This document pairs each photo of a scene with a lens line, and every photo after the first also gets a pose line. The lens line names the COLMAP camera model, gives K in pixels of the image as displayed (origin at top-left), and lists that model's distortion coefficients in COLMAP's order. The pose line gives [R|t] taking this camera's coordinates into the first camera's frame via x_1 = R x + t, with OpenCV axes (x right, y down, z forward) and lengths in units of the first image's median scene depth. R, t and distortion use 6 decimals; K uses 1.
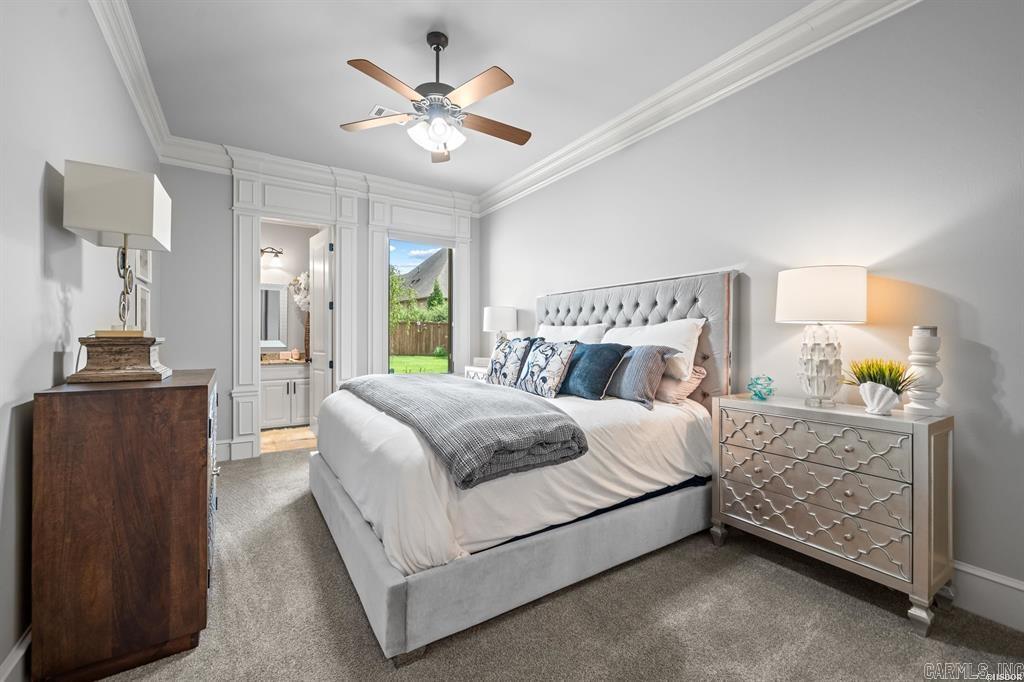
lens RADIAL K [[412.8, 0, 517.4], [0, 412.8, 338.6], [0, 0, 1]] dist [-0.013438, -0.000352]
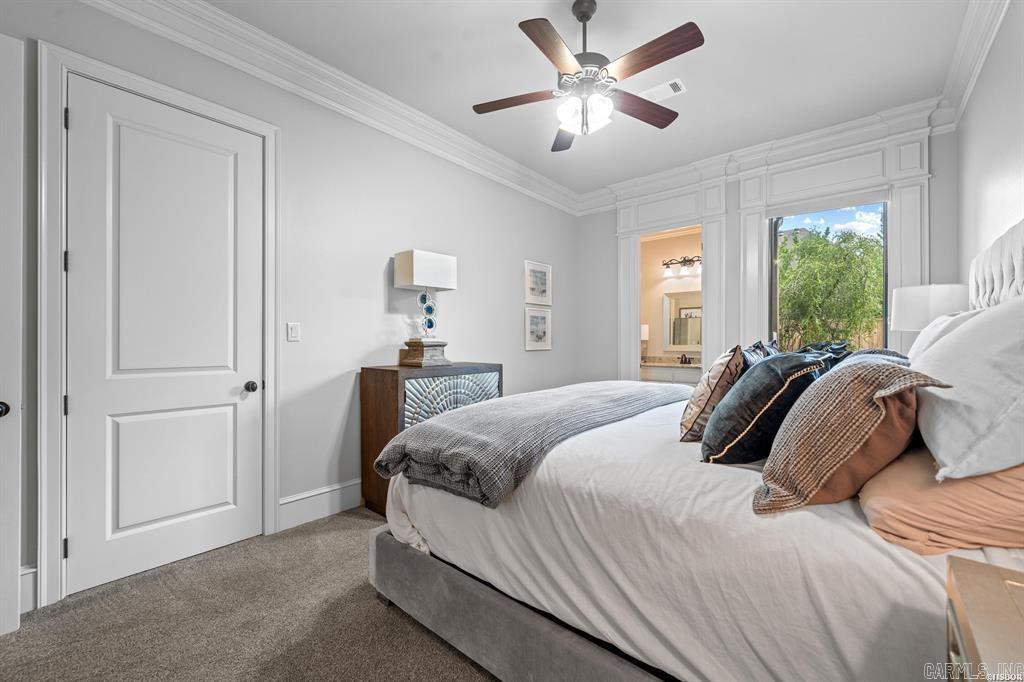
lens RADIAL K [[412.8, 0, 516.1], [0, 412.8, 342.3], [0, 0, 1]] dist [-0.013438, -0.000352]
pose [[0.269476, -0.000667, -0.963007, 0.606858], [-0.002823, 0.999995, -0.001482, 0.000889], [0.963003, 0.003118, 0.269473, 0.599230]]
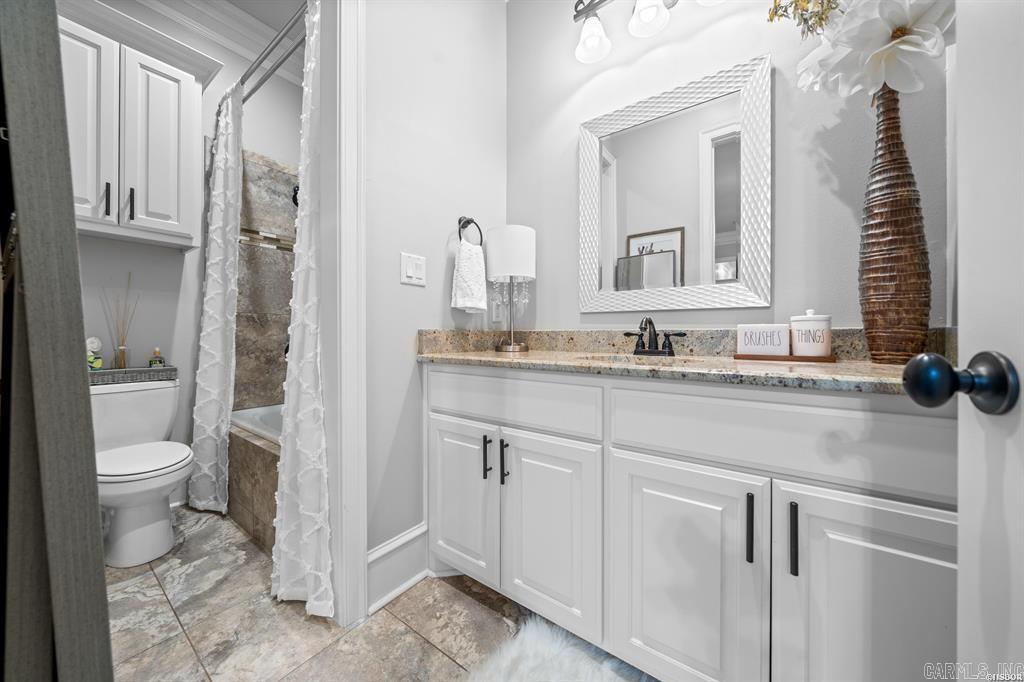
lens RADIAL K [[356.8, 0, 513.7], [0, 356.8, 332.8], [0, 0, 1]] dist [-0.007880, 0.000216]
pose [[0.344385, 0.001592, -0.938827, -0.927341], [0.002589, 0.999993, 0.002645, 0.080019], [0.938825, -0.003341, 0.344378, 1.750917]]
